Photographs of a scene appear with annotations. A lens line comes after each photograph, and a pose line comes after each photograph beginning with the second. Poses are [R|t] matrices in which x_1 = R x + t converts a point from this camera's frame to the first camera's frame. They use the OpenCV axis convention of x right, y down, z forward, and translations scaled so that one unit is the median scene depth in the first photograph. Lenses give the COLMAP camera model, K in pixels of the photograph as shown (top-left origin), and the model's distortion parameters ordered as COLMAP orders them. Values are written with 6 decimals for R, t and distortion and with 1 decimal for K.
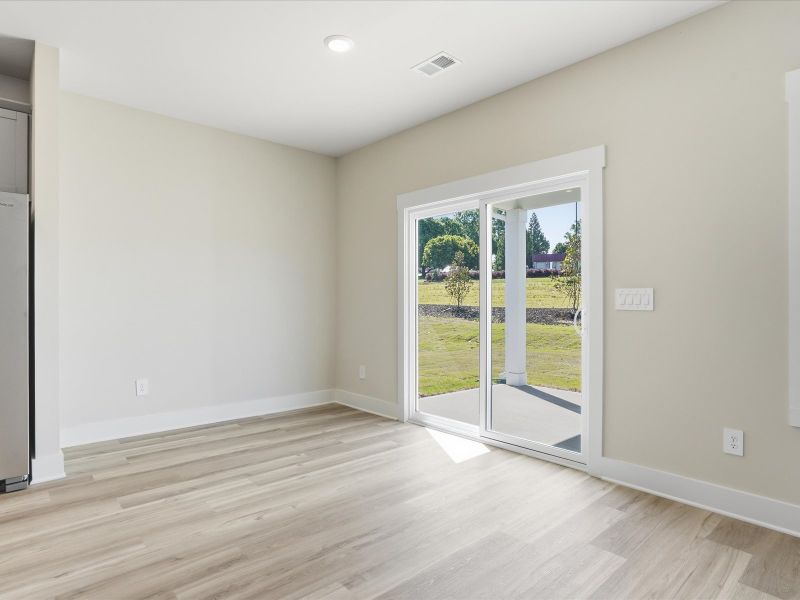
lens RADIAL K [[414.4, 0, 400.0], [0, 414.4, 300.0], [0, 0, 1]] dist [-0.003134, -0.000926]
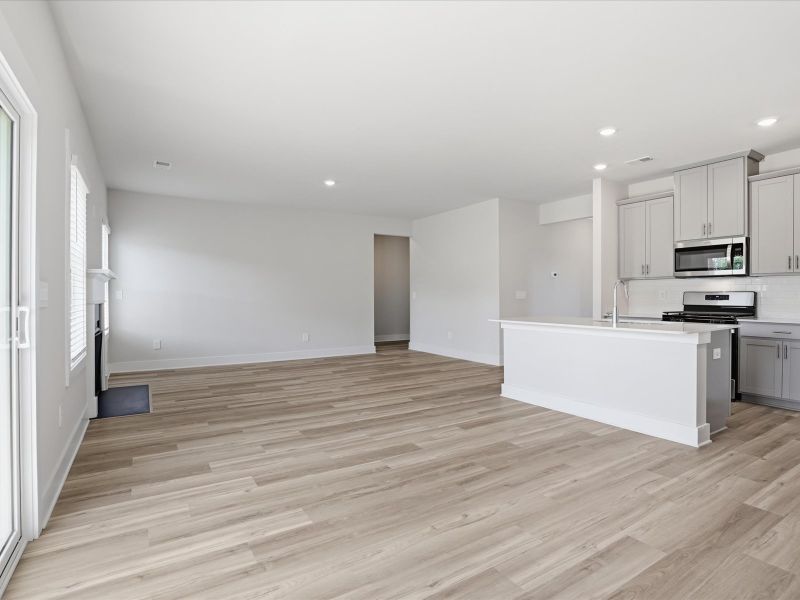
lens RADIAL K [[414.4, 0, 400.0], [0, 414.4, 300.0], [0, 0, 1]] dist [-0.003134, -0.000926]
pose [[-0.981939, -0.003073, 0.189171, -0.383671], [-0.001638, 0.999969, 0.007738, 0.004439], [-0.189189, 0.007289, -0.981914, 2.052468]]
